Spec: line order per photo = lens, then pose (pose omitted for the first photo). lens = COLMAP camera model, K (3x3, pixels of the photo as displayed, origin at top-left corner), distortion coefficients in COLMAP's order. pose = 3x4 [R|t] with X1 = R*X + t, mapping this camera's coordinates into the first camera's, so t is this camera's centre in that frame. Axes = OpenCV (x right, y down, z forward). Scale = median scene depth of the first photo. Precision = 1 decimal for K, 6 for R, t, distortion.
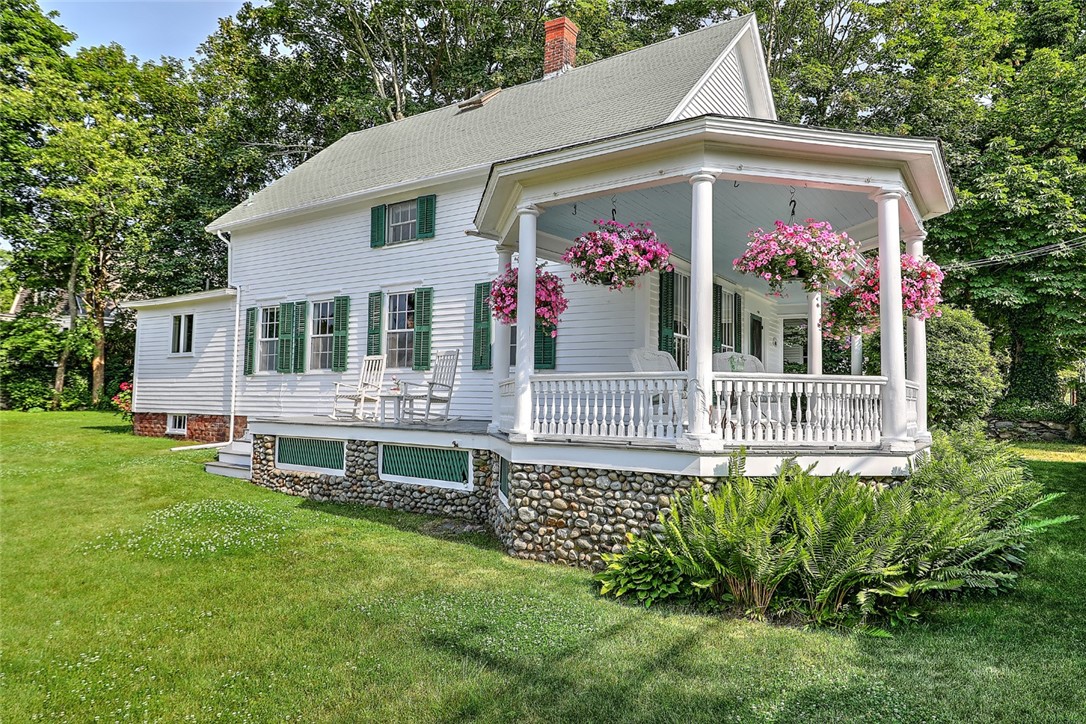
lens RADIAL K [[689.0, 0, 542.5], [0, 689.0, 360.3], [0, 0, 1]] dist [0.003438, 0.000056]
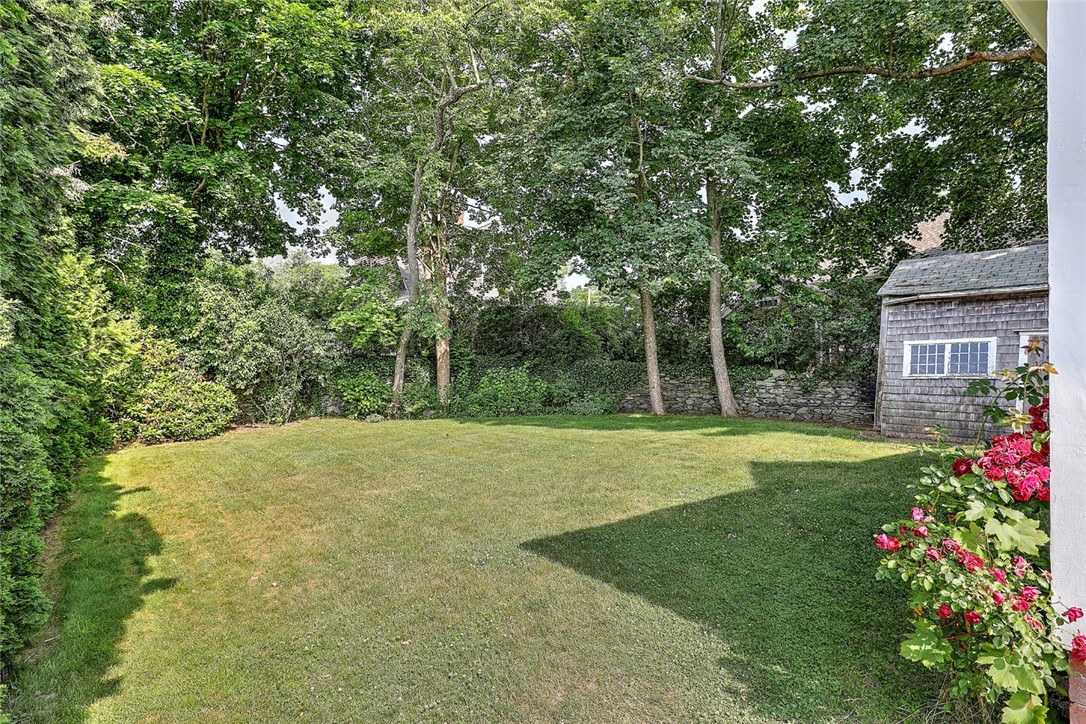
lens RADIAL K [[570.7, 0, 539.3], [0, 570.7, 371.5], [0, 0, 1]] dist [0.004539, 0.001294]
pose [[0.946584, -0.020399, -0.321811, -0.386812], [0.036616, 0.998342, 0.044420, 0.006152], [0.320372, -0.053830, 0.945761, 0.506860]]
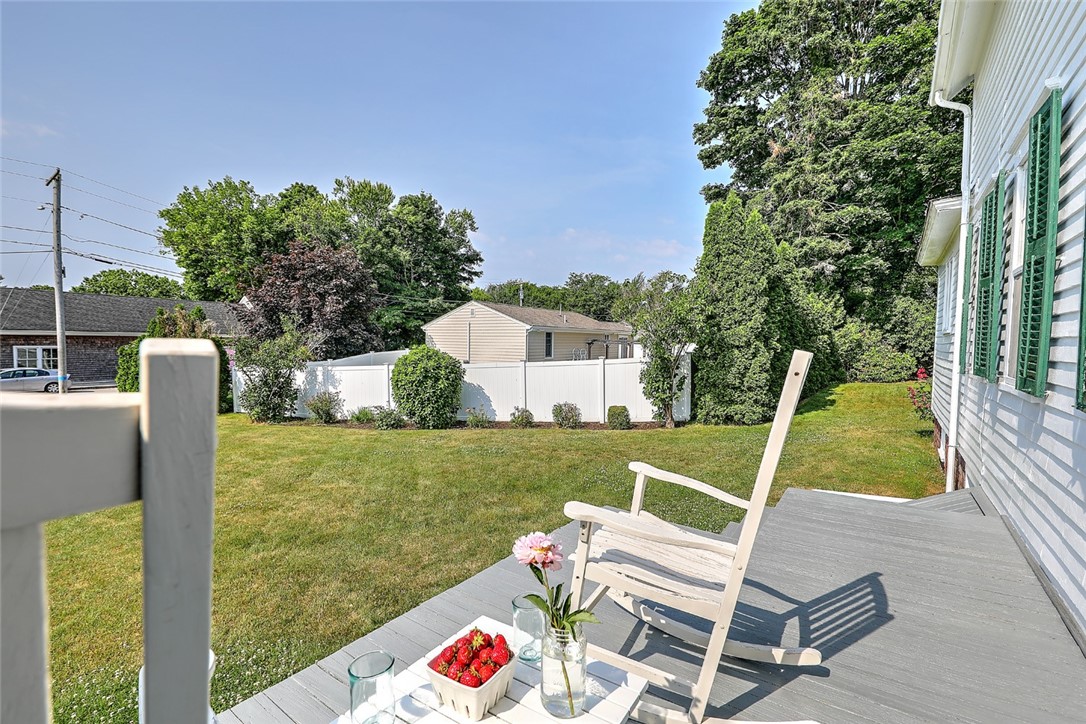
lens RADIAL K [[473.5, 0, 550.2], [0, 473.5, 365.7], [0, 0, 1]] dist [0.001956, -0.000453]
pose [[-0.041564, 0.030974, -0.998656, -0.062449], [0.053248, 0.998168, 0.028743, -0.003139], [0.997716, -0.051982, -0.043137, 0.372866]]
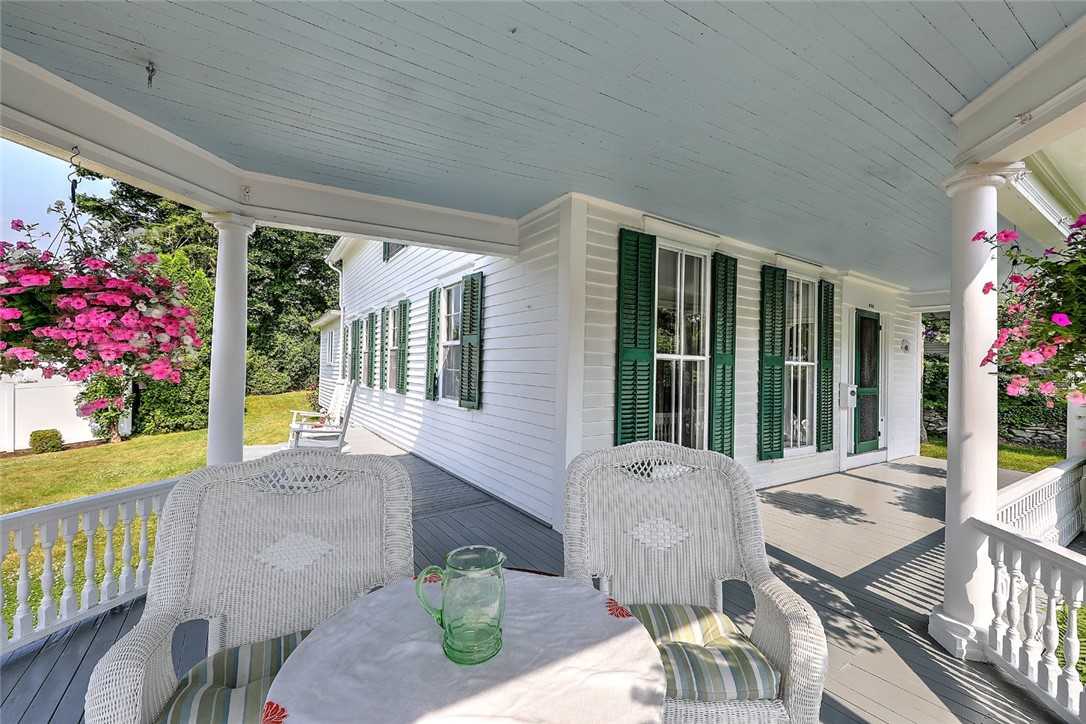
lens RADIAL K [[447.1, 0, 550.0], [0, 447.1, 369.0], [0, 0, 1]] dist [-0.001580, 0.000197]
pose [[0.925872, -0.000751, -0.377837, 0.084714], [0.020754, 0.998589, 0.048872, -0.016344], [0.377267, -0.053091, 0.924582, 0.212318]]
